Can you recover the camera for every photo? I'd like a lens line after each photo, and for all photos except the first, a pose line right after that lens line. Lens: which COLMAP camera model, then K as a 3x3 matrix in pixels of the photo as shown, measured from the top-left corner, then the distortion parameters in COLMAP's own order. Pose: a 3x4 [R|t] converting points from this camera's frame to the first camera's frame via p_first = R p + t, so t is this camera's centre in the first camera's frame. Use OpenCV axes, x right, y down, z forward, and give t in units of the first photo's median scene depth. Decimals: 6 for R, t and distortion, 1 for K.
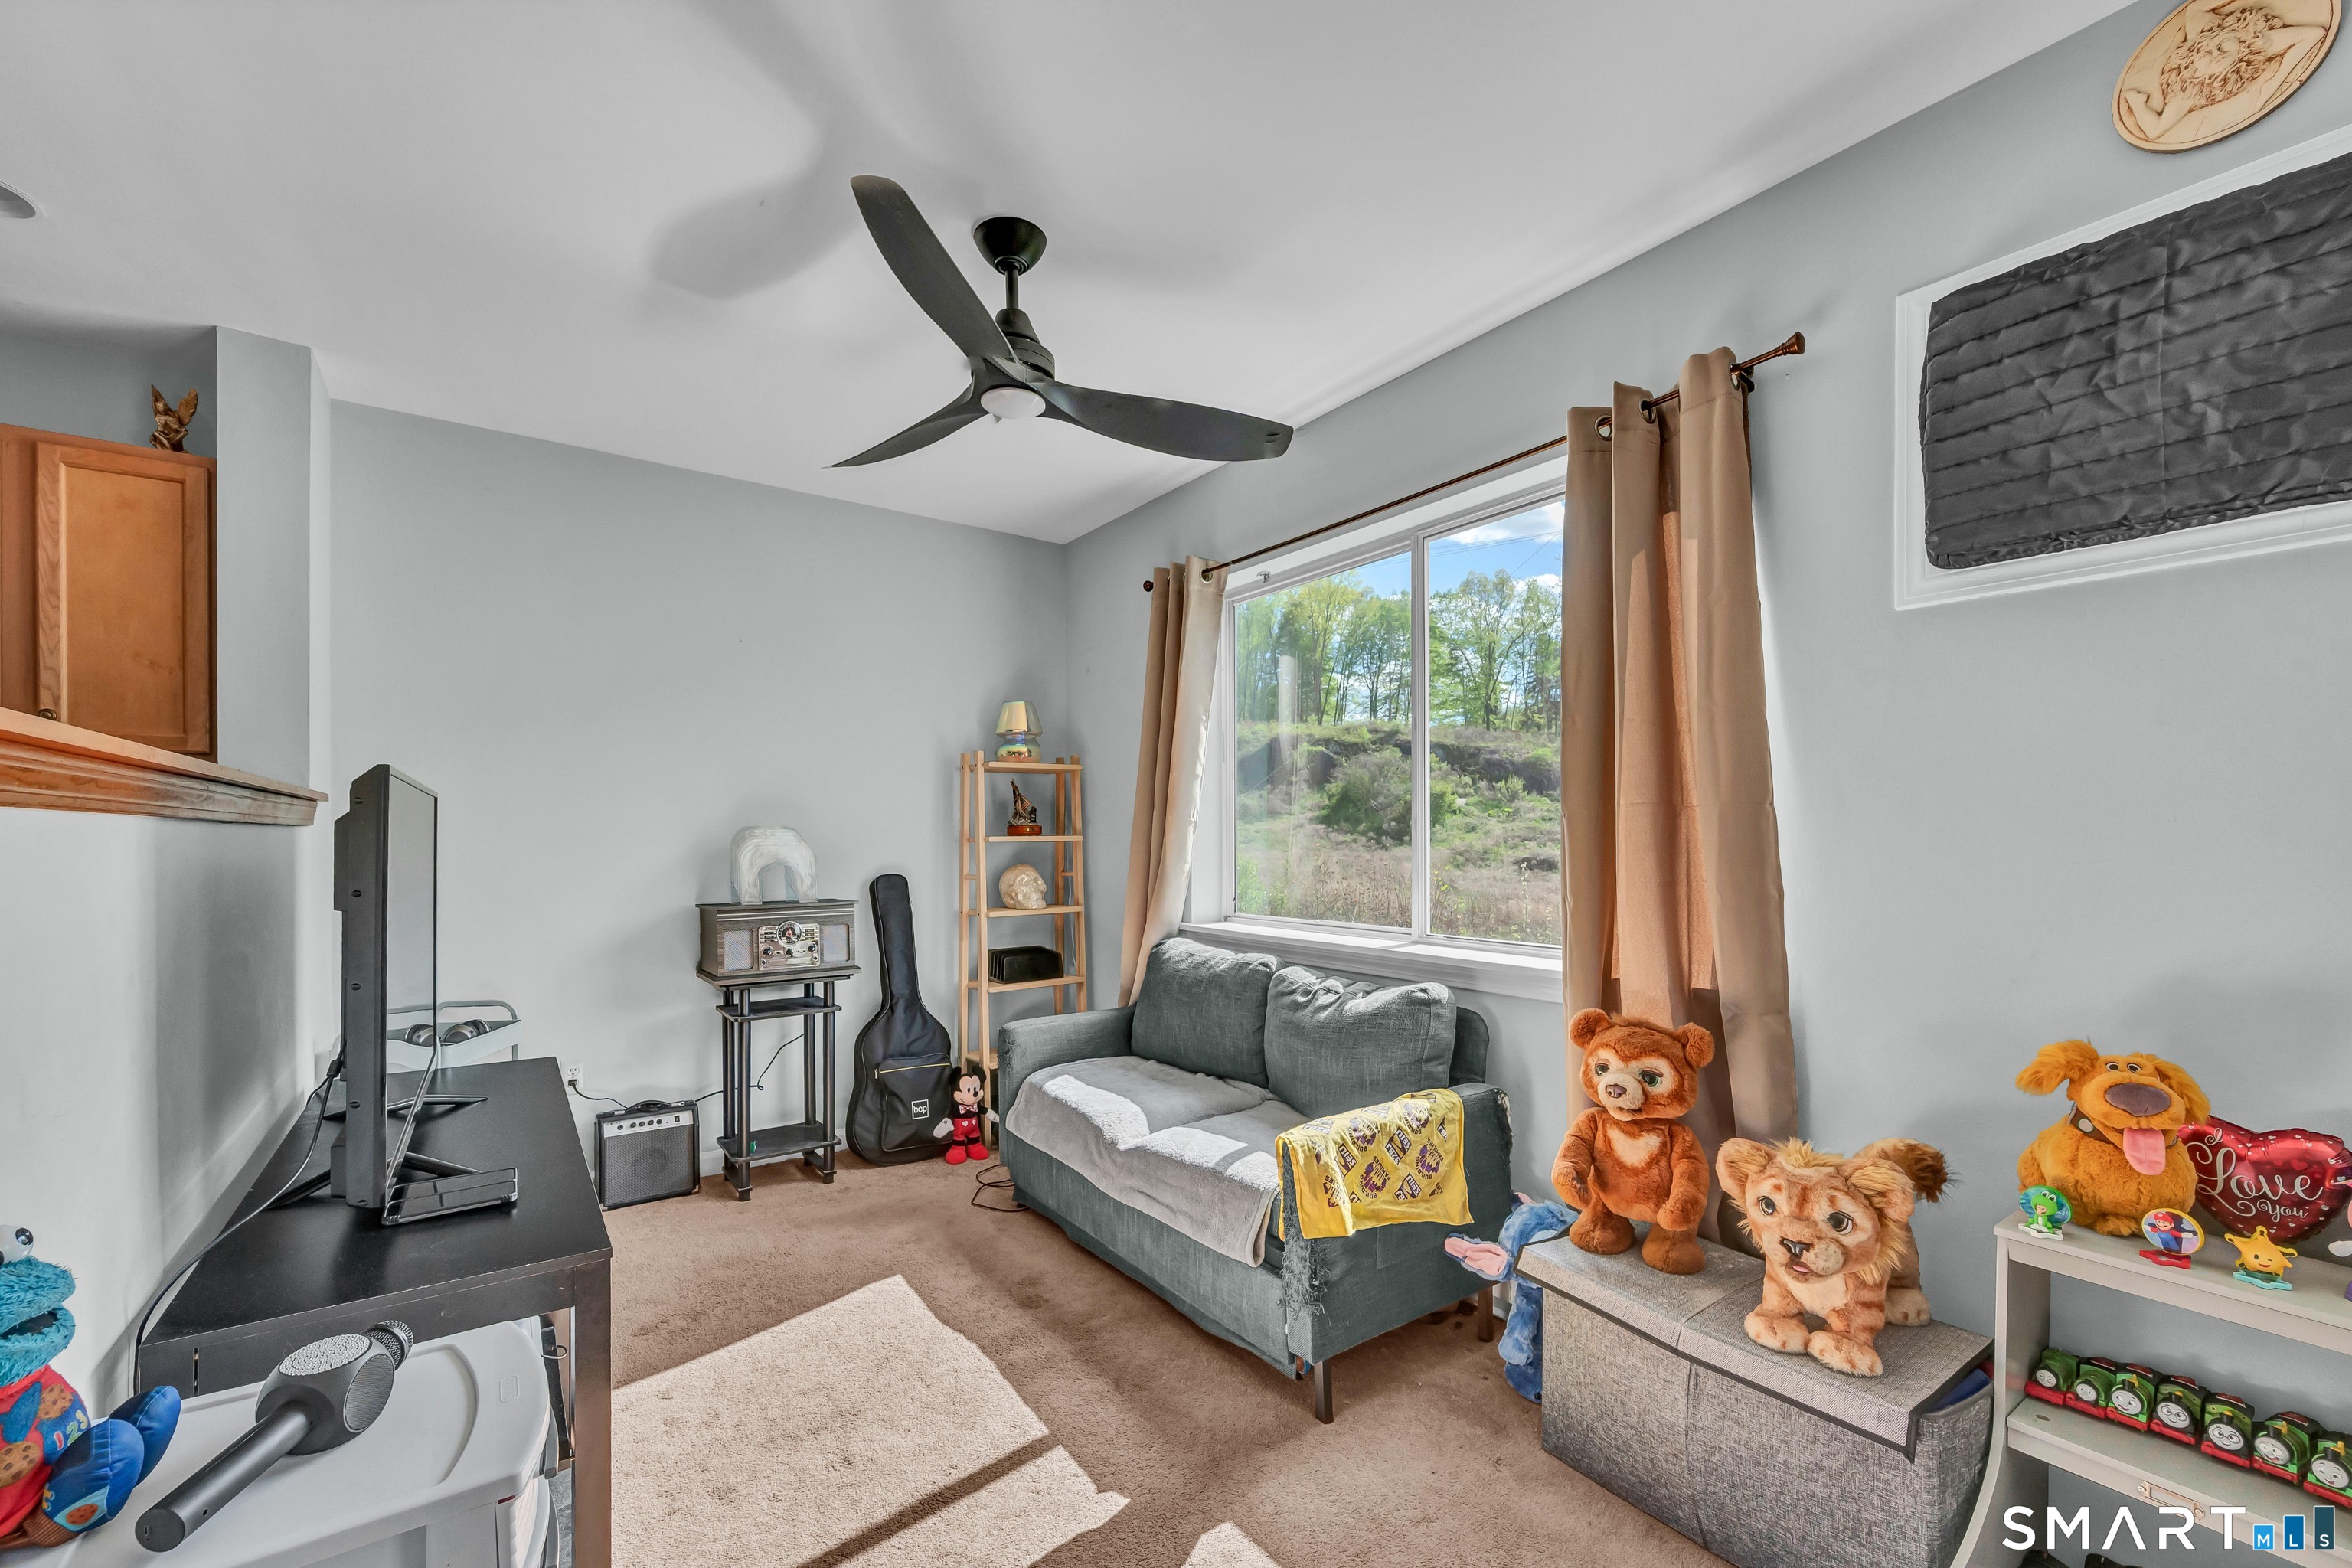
lens RADIAL K [[953.4, 0, 1150.5], [0, 953.4, 848.8], [0, 0, 1]] dist [-0.001625, -0.000368]
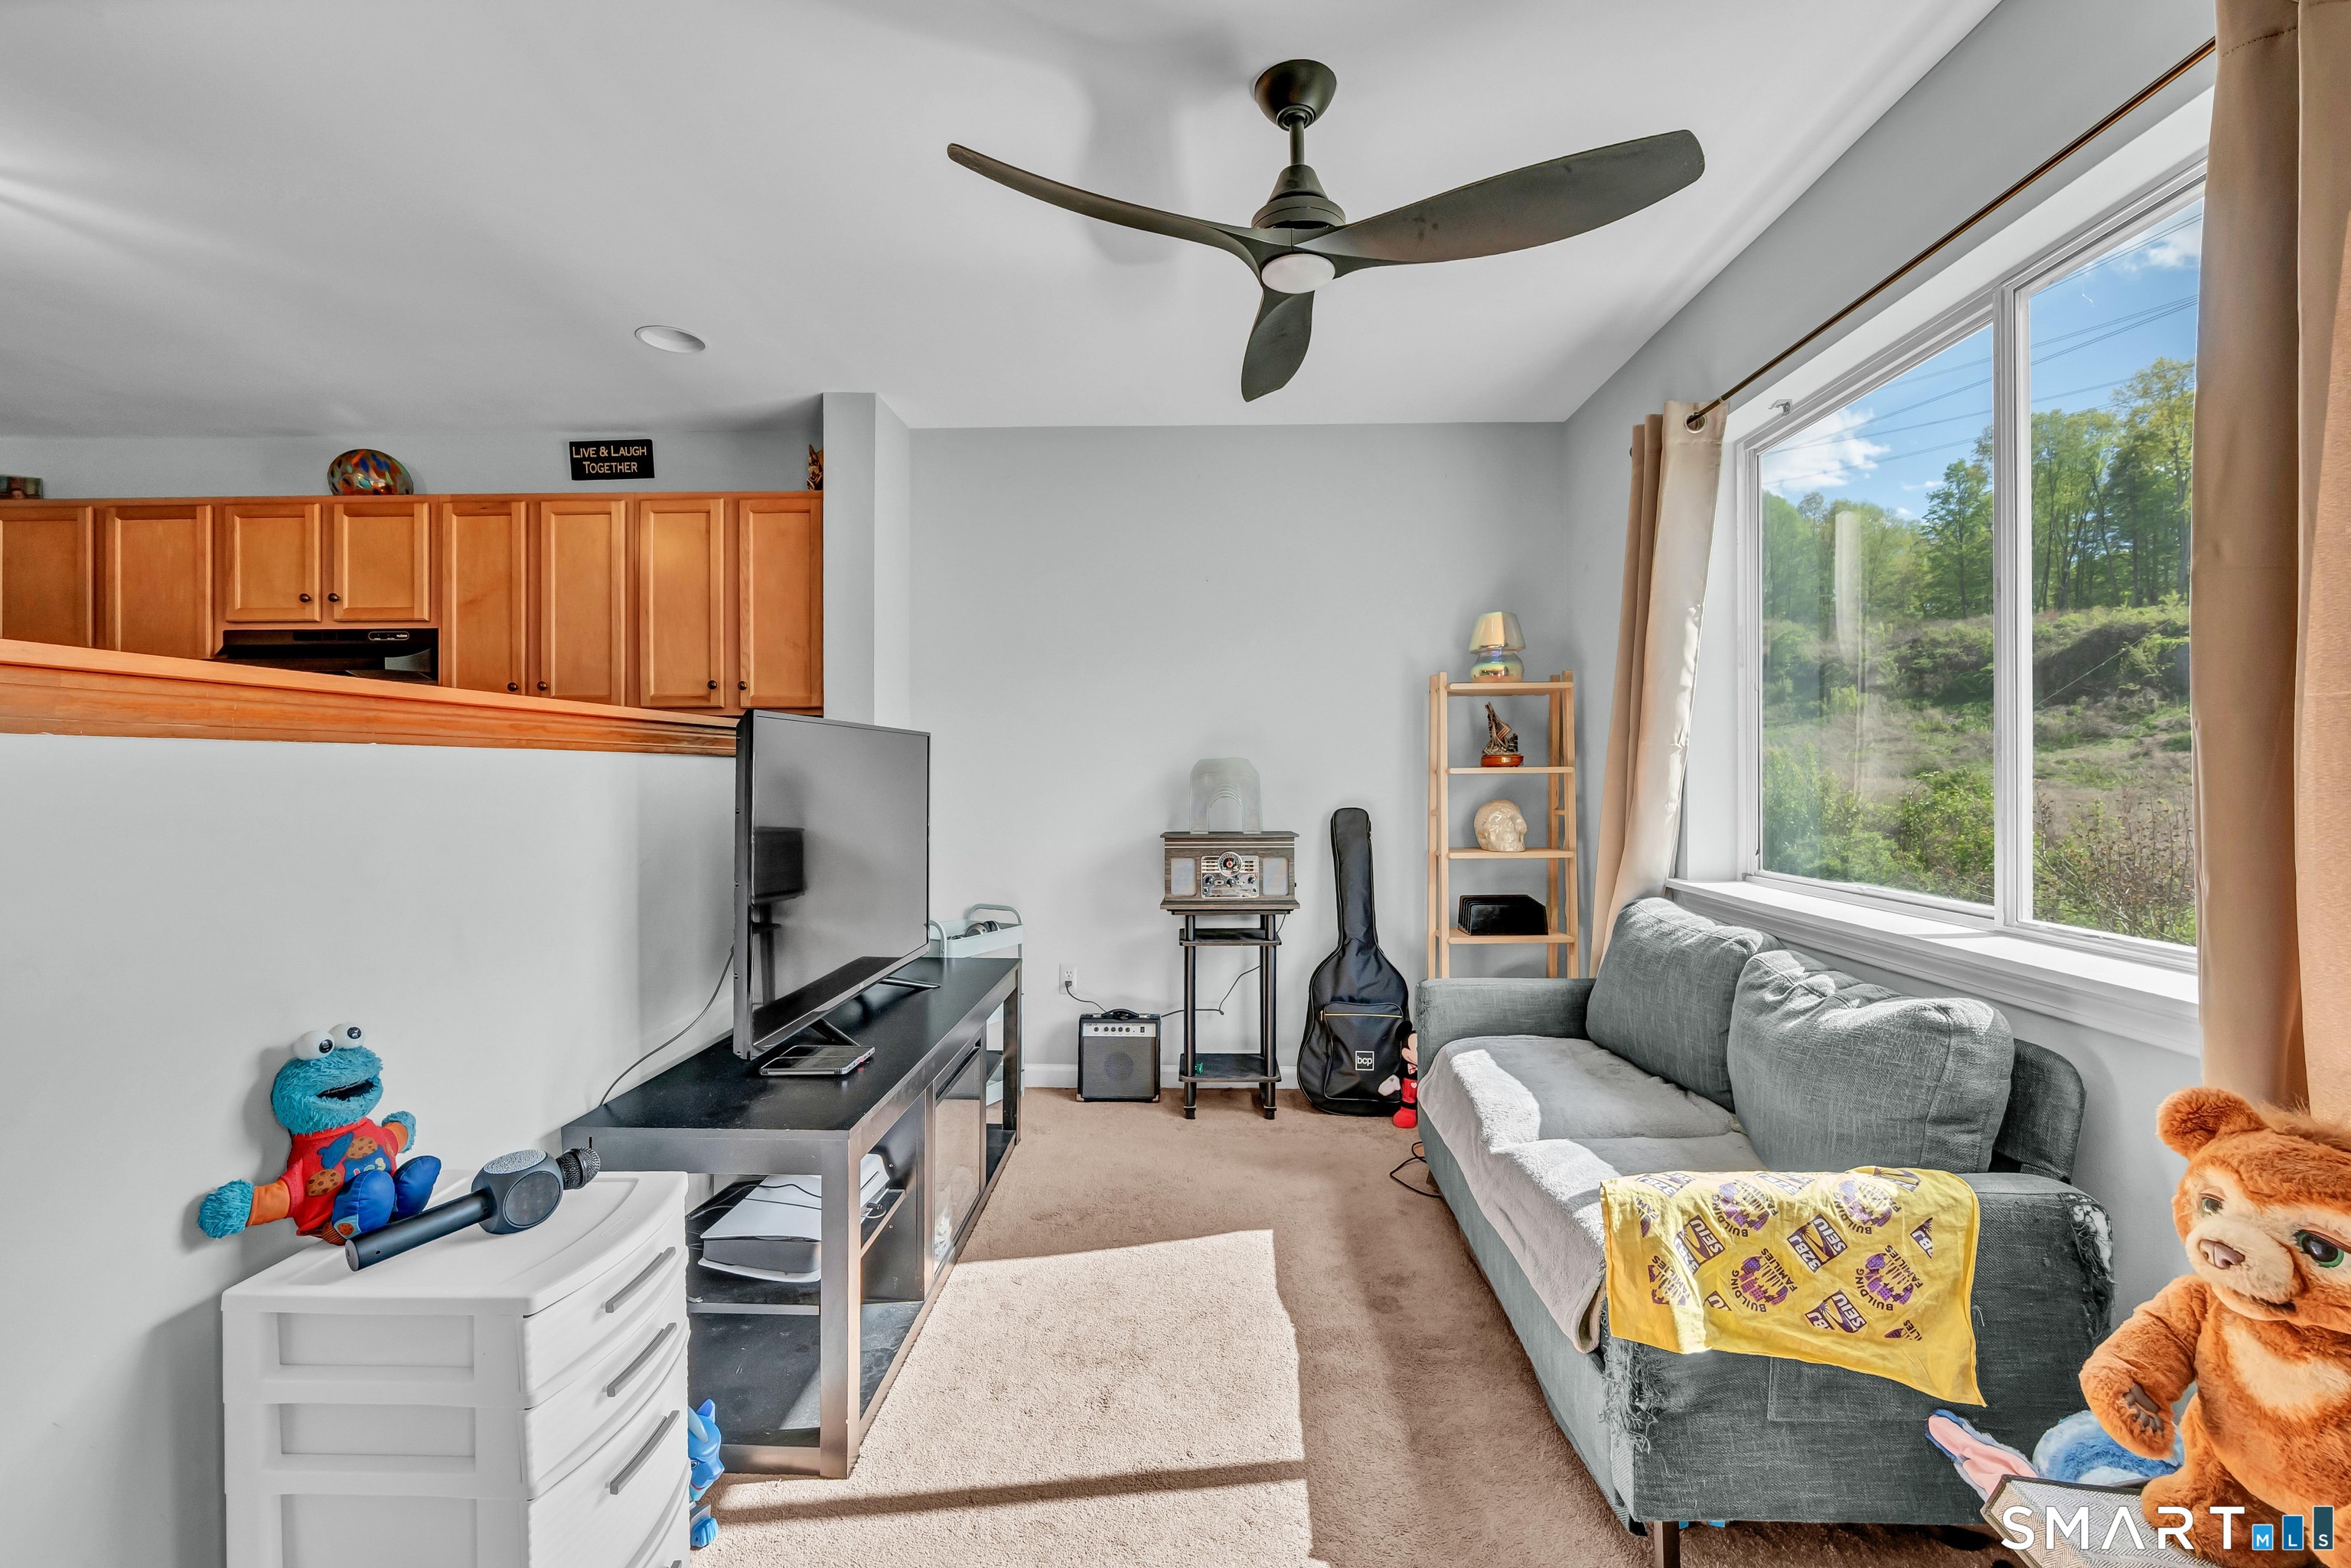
lens RADIAL K [[976.1, 0, 1175.5], [0, 976.1, 784.0], [0, 0, 1]] dist [-0.003286, -0.000667]
pose [[0.805796, 0.007806, -0.592142, 0.241853], [-0.007319, 0.999968, 0.003221, 0.001603], [0.592148, 0.001738, 0.805827, 0.171555]]
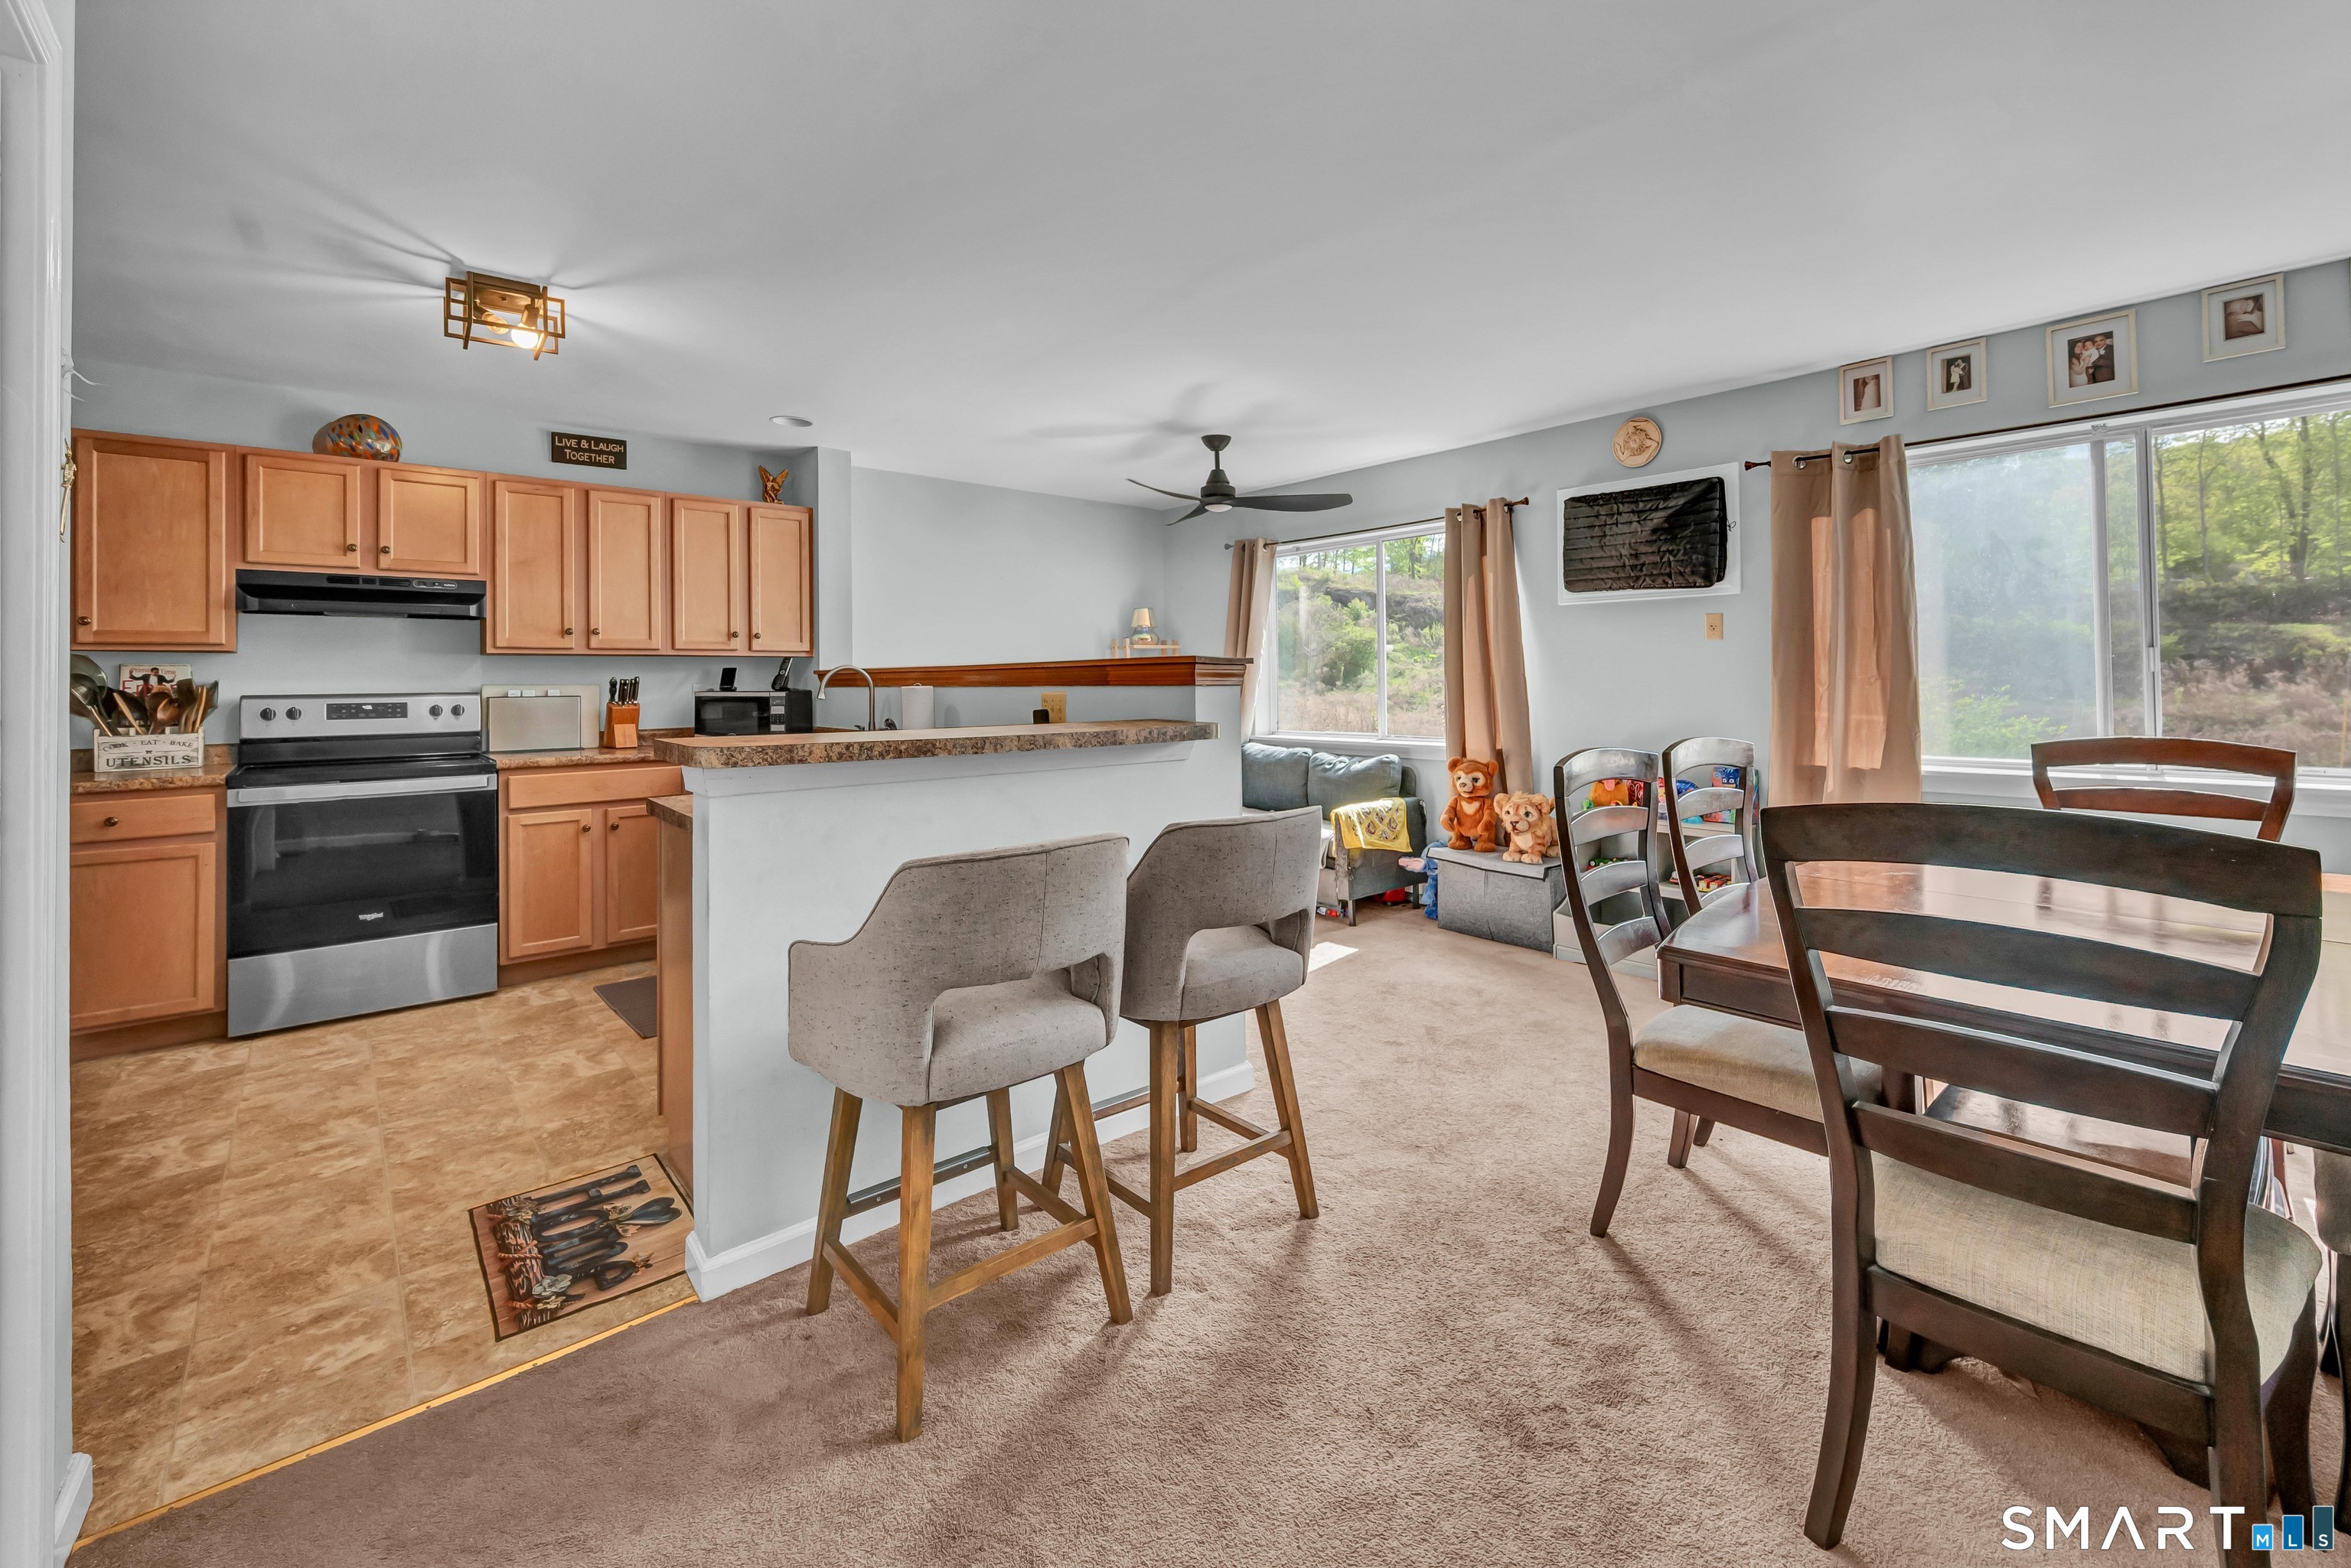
lens RADIAL K [[974.7, 0, 1180.7], [0, 974.7, 673.8], [0, 0, 1]] dist [0.001773, -0.000171]
pose [[0.994476, -0.005539, 0.104816, -0.403333], [0.007781, 0.999749, -0.020996, -0.002098], [-0.104674, 0.021696, 0.994270, -1.138514]]
